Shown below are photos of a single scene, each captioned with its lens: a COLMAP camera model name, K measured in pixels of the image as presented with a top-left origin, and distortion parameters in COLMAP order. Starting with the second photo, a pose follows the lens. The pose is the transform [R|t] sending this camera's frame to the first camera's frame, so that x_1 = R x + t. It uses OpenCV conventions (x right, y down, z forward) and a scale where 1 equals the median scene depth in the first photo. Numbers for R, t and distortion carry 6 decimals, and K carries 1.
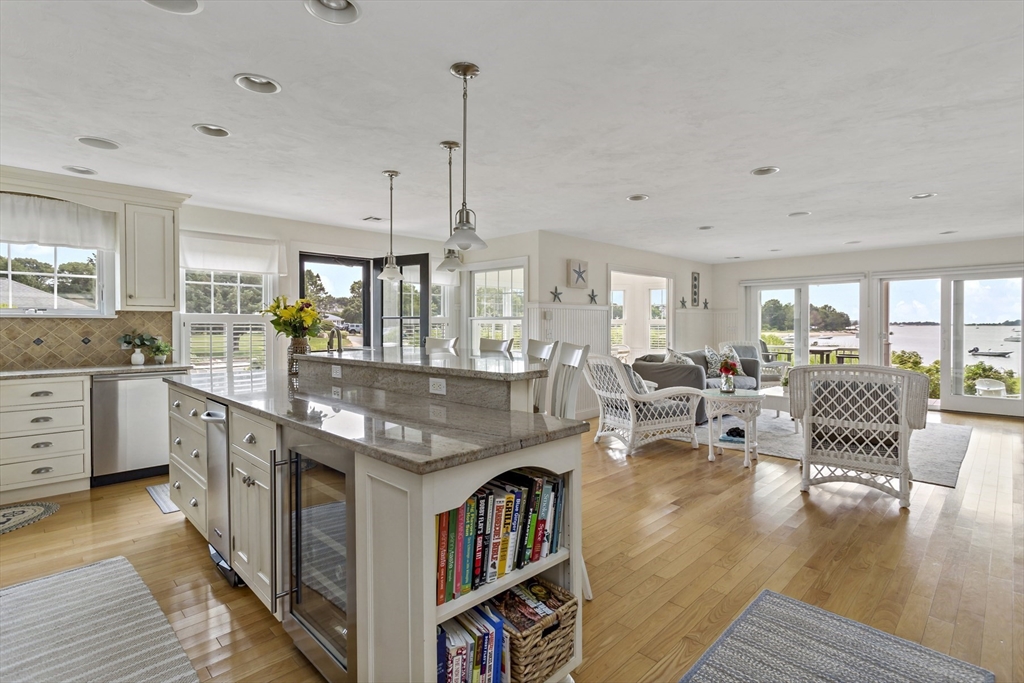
lens RADIAL K [[505.9, 0, 513.9], [0, 505.9, 321.9], [0, 0, 1]] dist [-0.000344, 0.000095]
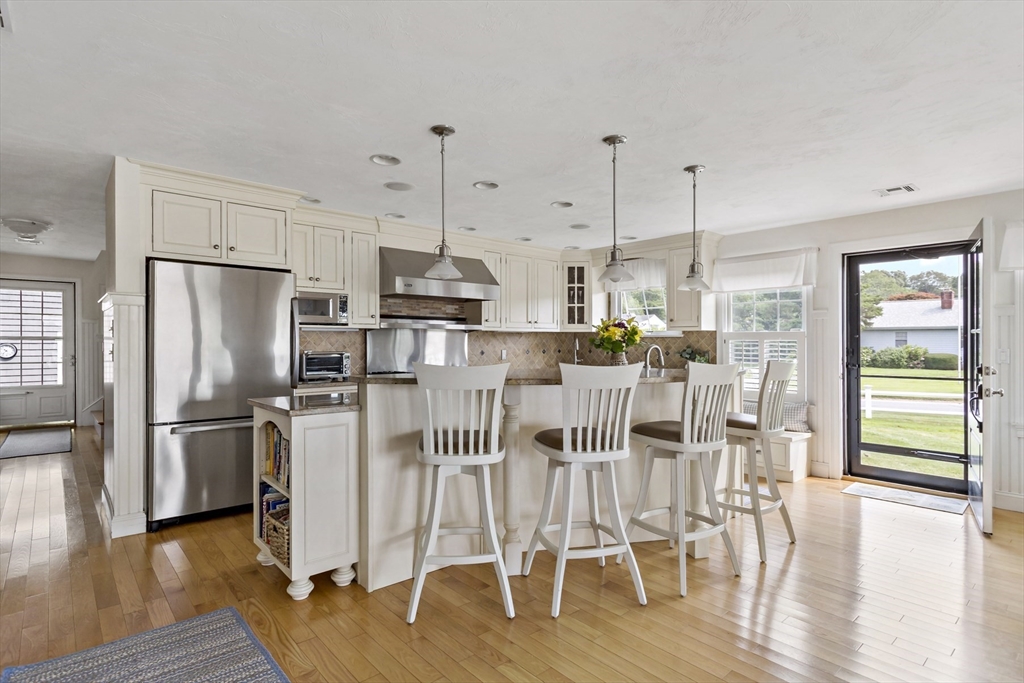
lens RADIAL K [[525.9, 0, 512.0], [0, 525.9, 341.5], [0, 0, 1]] dist [-0.002508, -0.000291]
pose [[-0.068980, -0.000680, -0.997618, 0.498221], [-0.000464, 1.000000, -0.000649, 0.005348], [0.997618, 0.000418, -0.068981, 0.540739]]
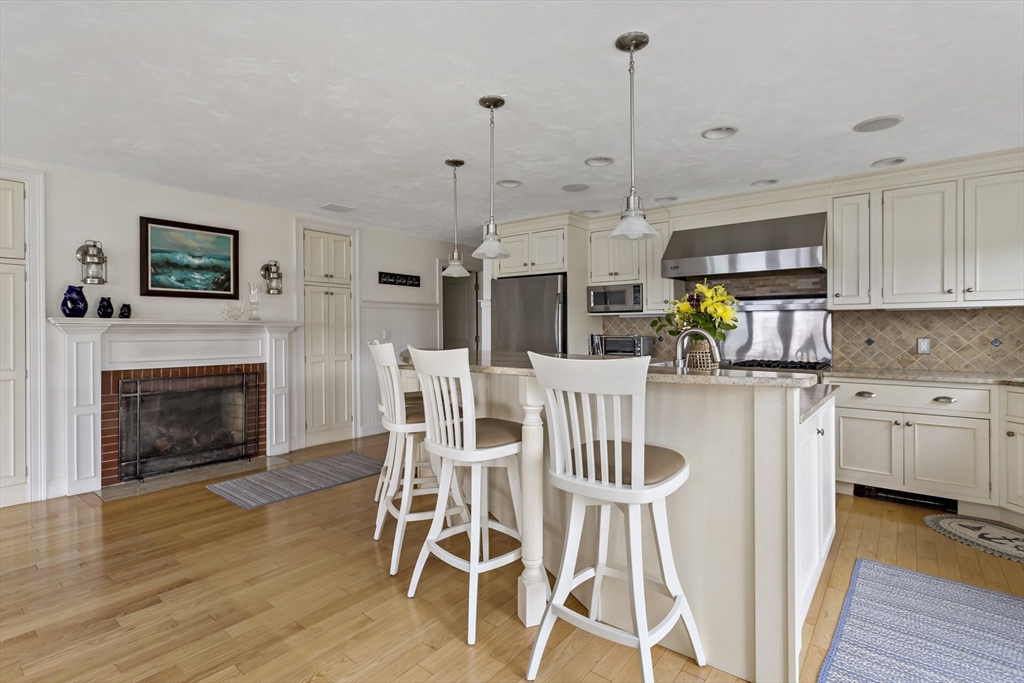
lens RADIAL K [[492.3, 0, 512.0], [0, 492.3, 341.5], [0, 0, 1]] dist [0.000590, 0.000896]
pose [[-0.994228, 0.009575, -0.106856, -0.059567], [0.005924, 0.999389, 0.034434, 0.000062], [0.107120, 0.033602, -0.993678, 1.116939]]
